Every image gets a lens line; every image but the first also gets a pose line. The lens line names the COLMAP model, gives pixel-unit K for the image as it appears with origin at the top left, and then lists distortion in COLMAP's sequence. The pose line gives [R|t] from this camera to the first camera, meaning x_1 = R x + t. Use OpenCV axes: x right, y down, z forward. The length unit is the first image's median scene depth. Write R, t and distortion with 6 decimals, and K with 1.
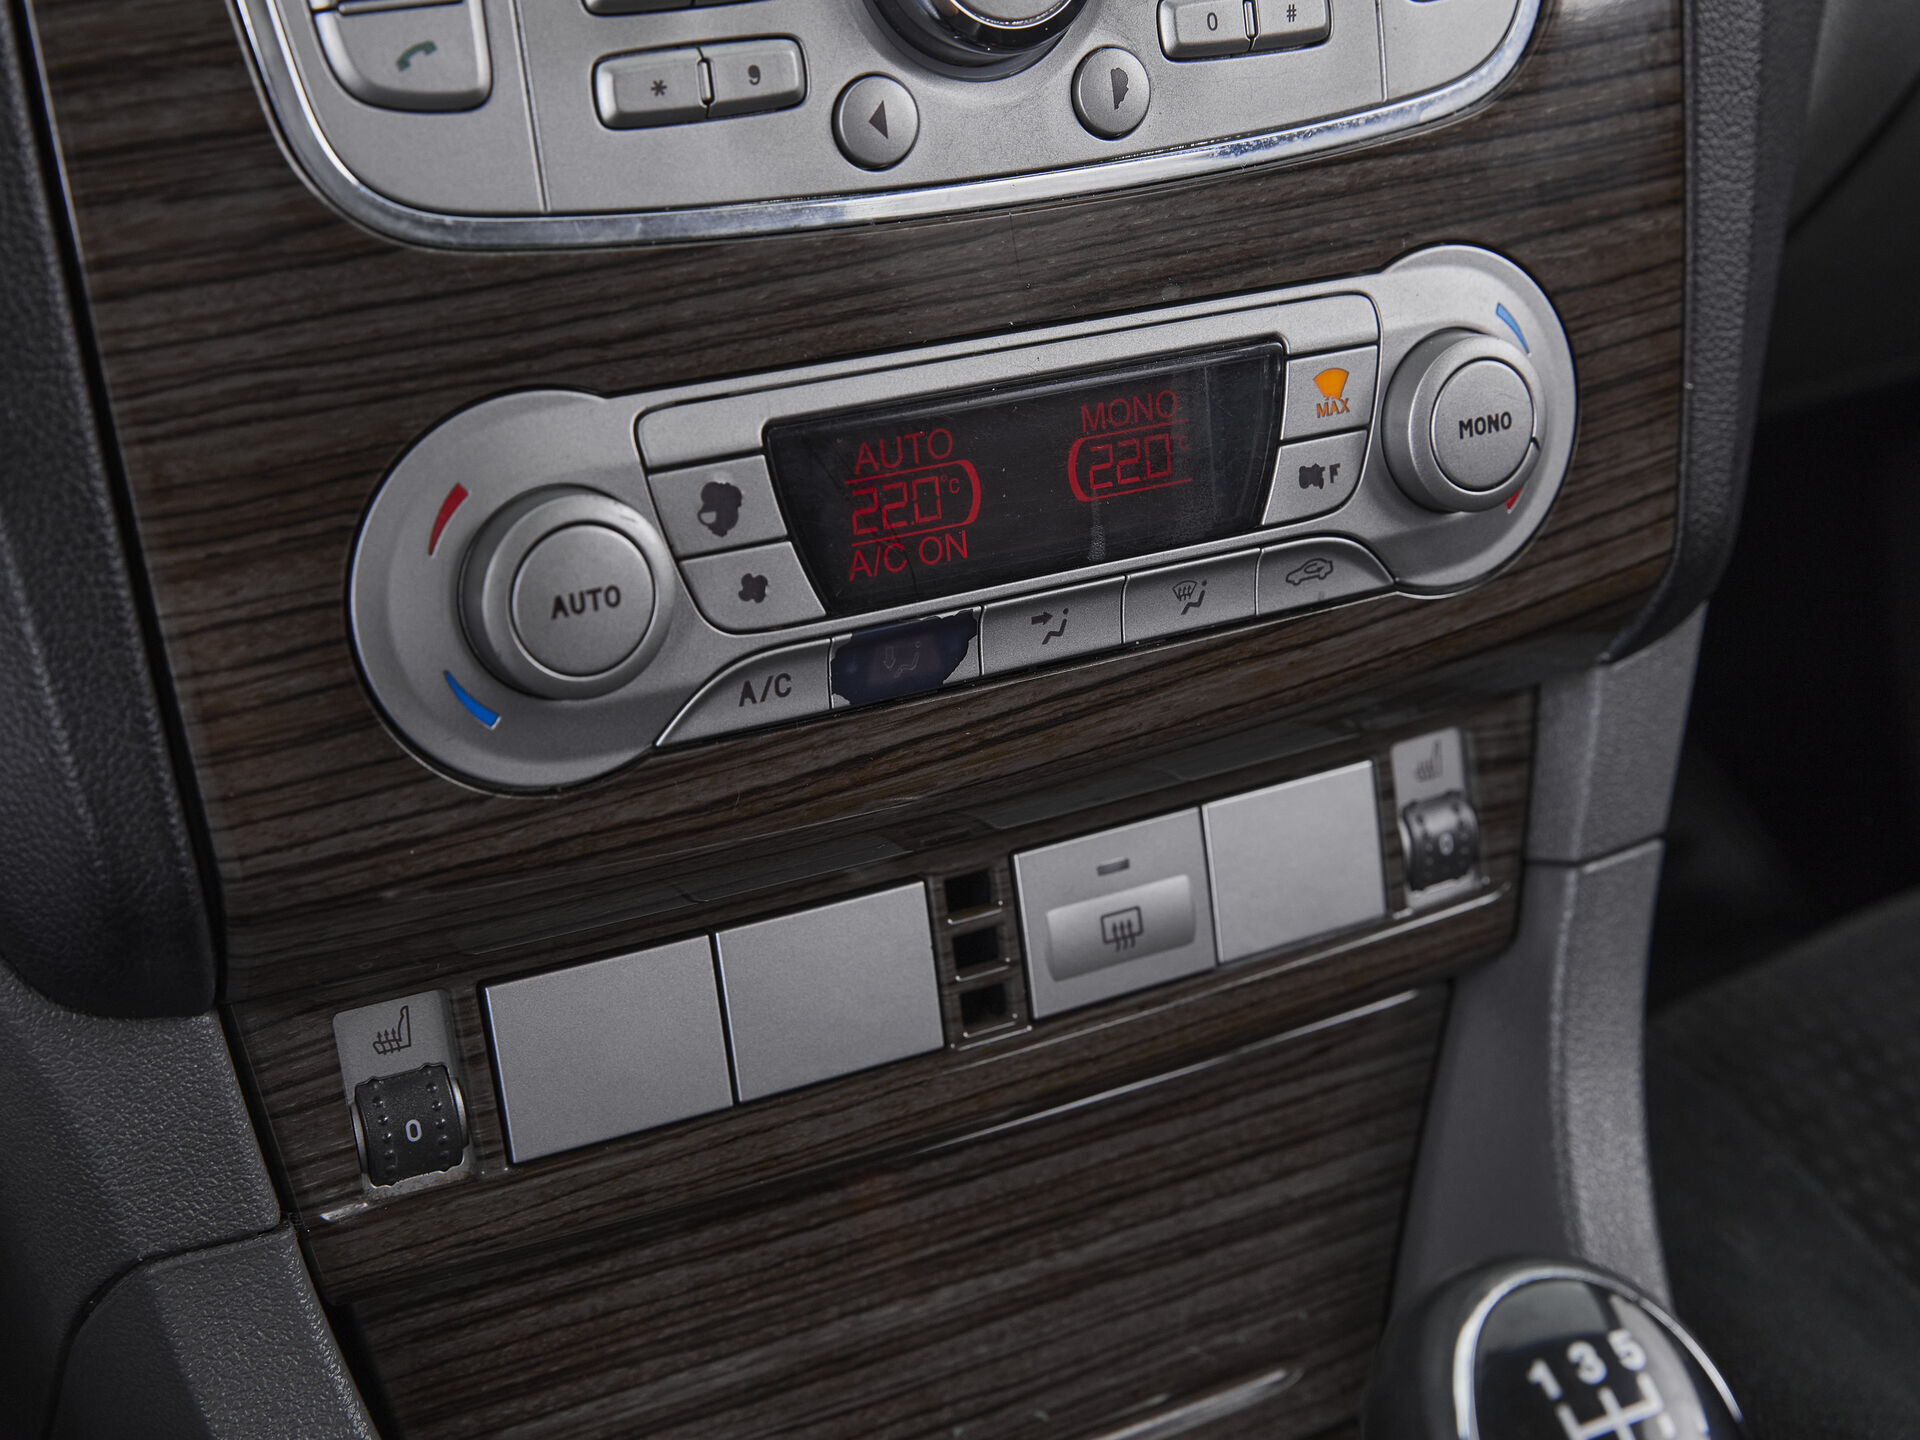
lens RADIAL K [[3032.2, 0, 959.2], [0, 3032.2, 730.8], [0, 0, 1]] dist [-0.087390, 0.000000]
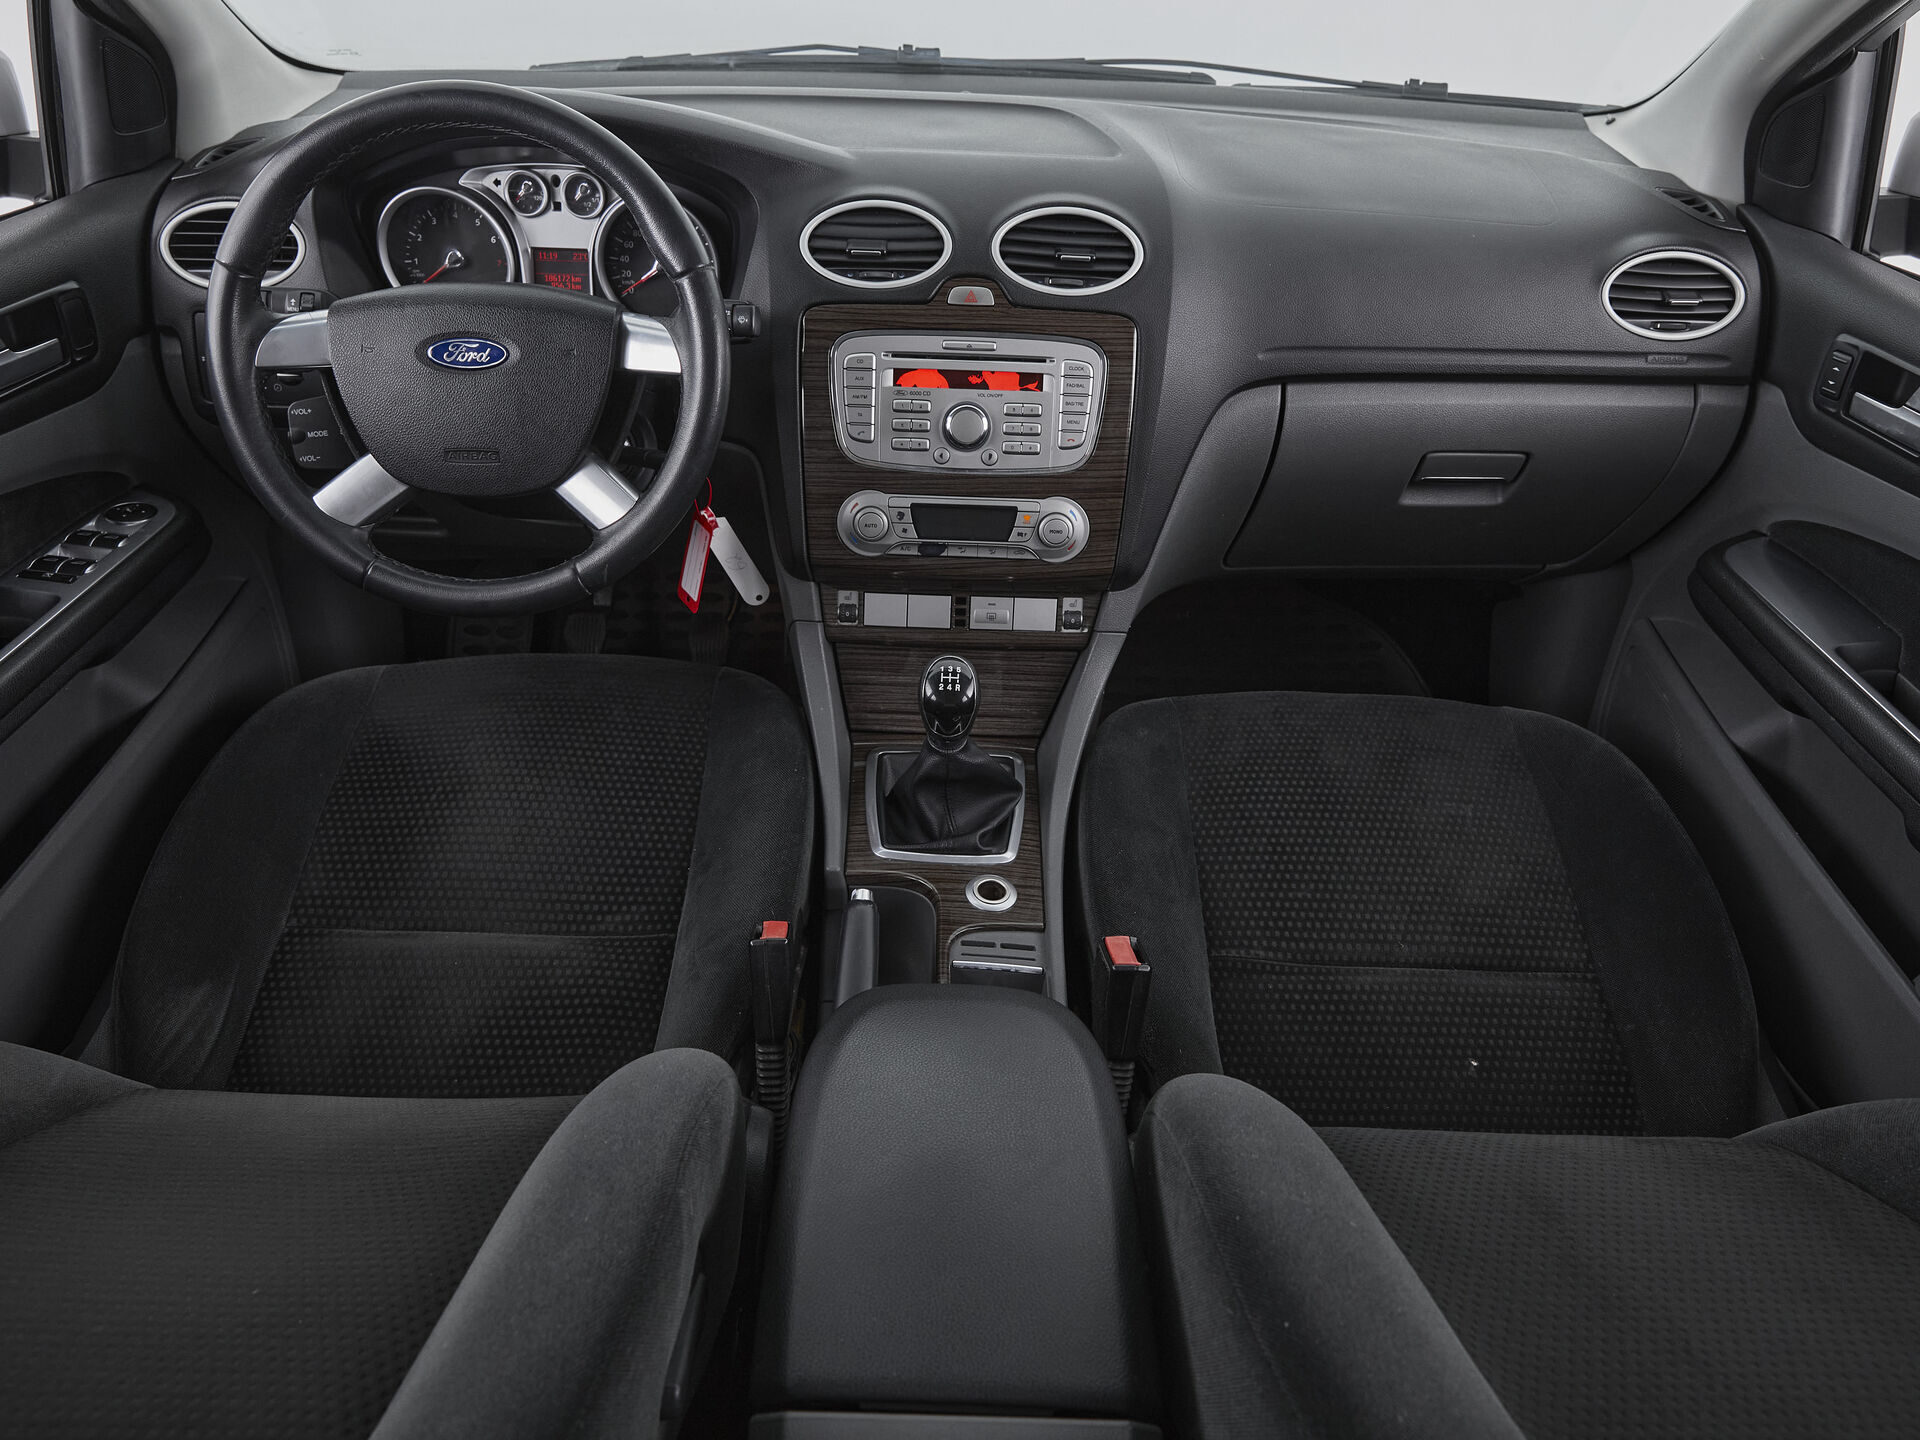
lens RADIAL K [[1432.3, 0, 959.0], [0, 1432.3, 728.0], [0, 0, 1]] dist [-0.013023, 0.005857]
pose [[0.865819, 0.254735, -0.430660, 1.267305], [-0.234325, 0.966915, 0.100831, 0.018057], [0.442097, 0.013613, 0.896864, -1.387708]]
